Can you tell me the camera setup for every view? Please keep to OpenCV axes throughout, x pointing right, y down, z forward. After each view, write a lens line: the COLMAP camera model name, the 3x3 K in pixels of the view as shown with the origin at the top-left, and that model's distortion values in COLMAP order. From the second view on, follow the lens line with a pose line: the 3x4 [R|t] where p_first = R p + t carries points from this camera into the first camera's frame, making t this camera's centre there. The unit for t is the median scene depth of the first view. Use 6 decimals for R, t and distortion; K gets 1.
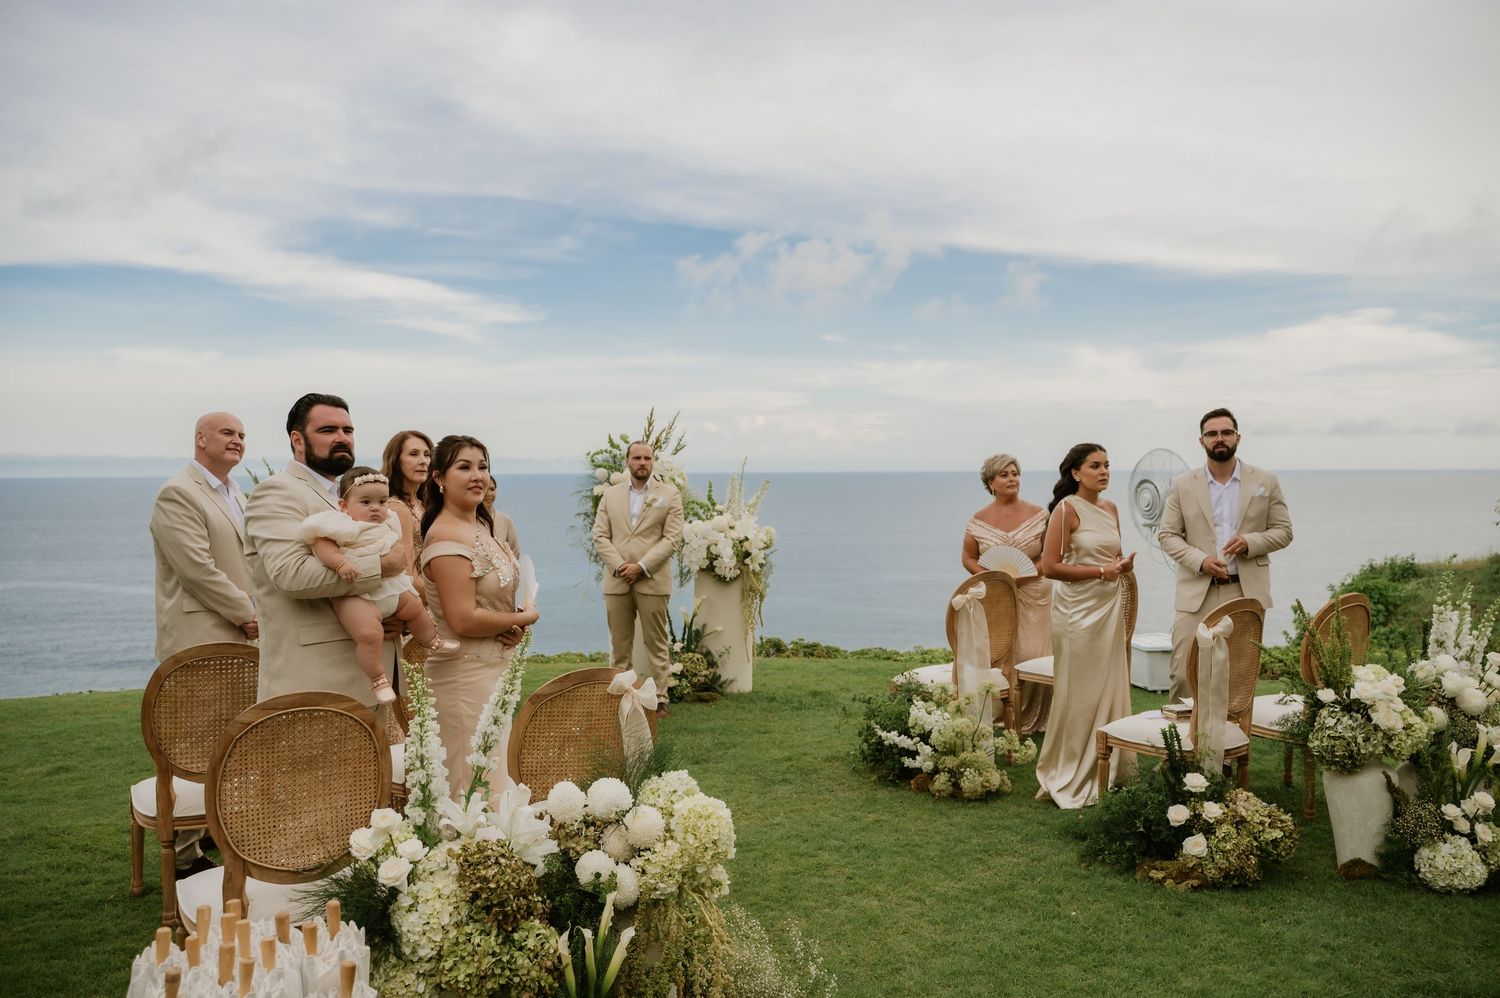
lens RADIAL K [[1197.4, 0, 745.6], [0, 1197.4, 487.4], [0, 0, 1]] dist [0.012203, -0.014523]
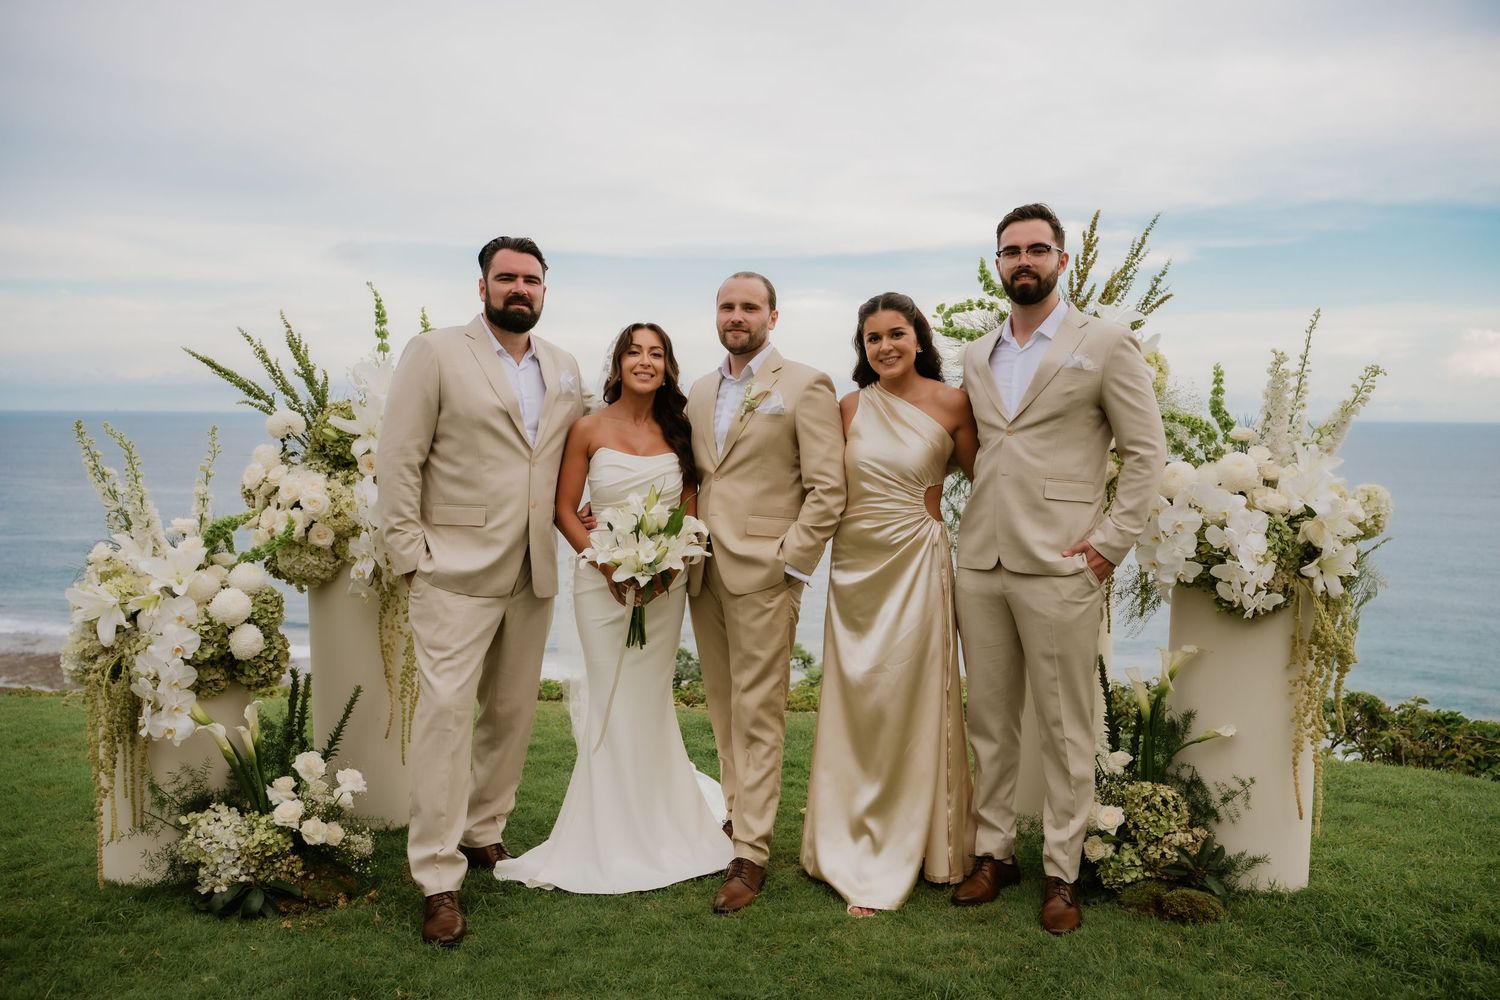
lens RADIAL K [[1197.4, 0, 766.2], [0, 1197.4, 497.5], [0, 0, 1]] dist [0.012203, -0.014523]
pose [[0.904798, 0.044780, -0.423480, 0.005762], [-0.020210, 0.997851, 0.062336, 0.017123], [0.425361, -0.047843, 0.903758, 0.571195]]
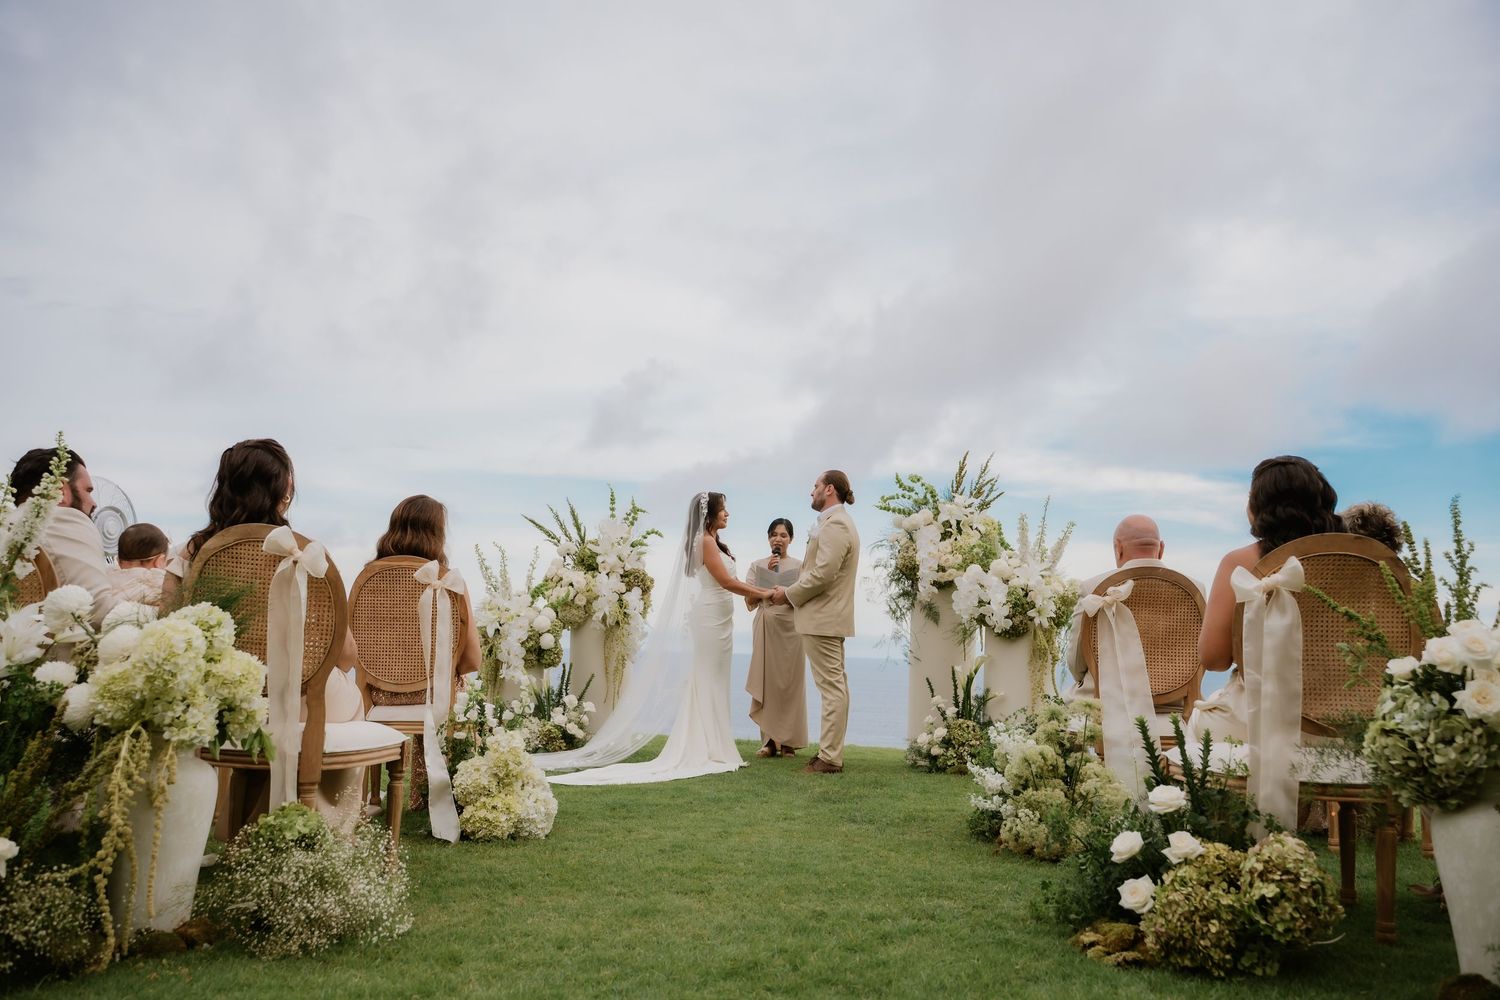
lens RADIAL K [[1197.4, 0, 766.1], [0, 1197.4, 512.7], [0, 0, 1]] dist [0.012203, -0.014523]
pose [[0.832181, -0.031516, -0.553607, 0.311452], [-0.045780, 0.991070, -0.125237, 0.105161], [0.552611, 0.129563, 0.823307, 0.201393]]
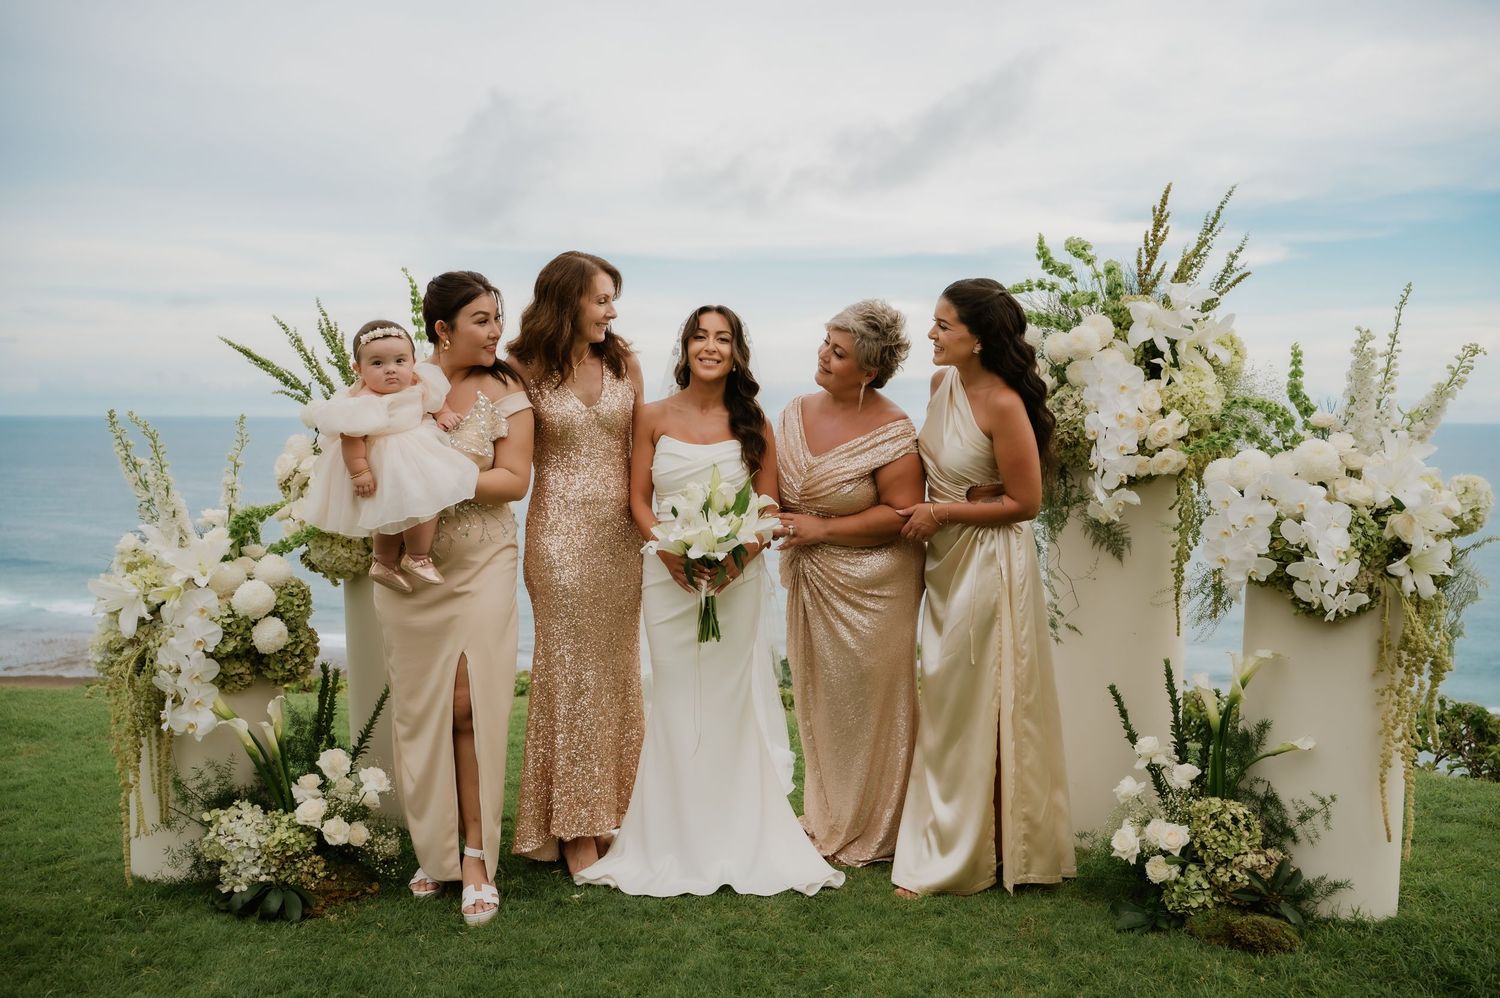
lens RADIAL K [[1197.4, 0, 777.9], [0, 1197.4, 498.6], [0, 0, 1]] dist [0.012203, -0.014523]
pose [[0.872787, 0.045990, -0.485930, 0.013104], [-0.018471, 0.997950, 0.061274, 0.022537], [0.487752, -0.044504, 0.871847, 0.600099]]
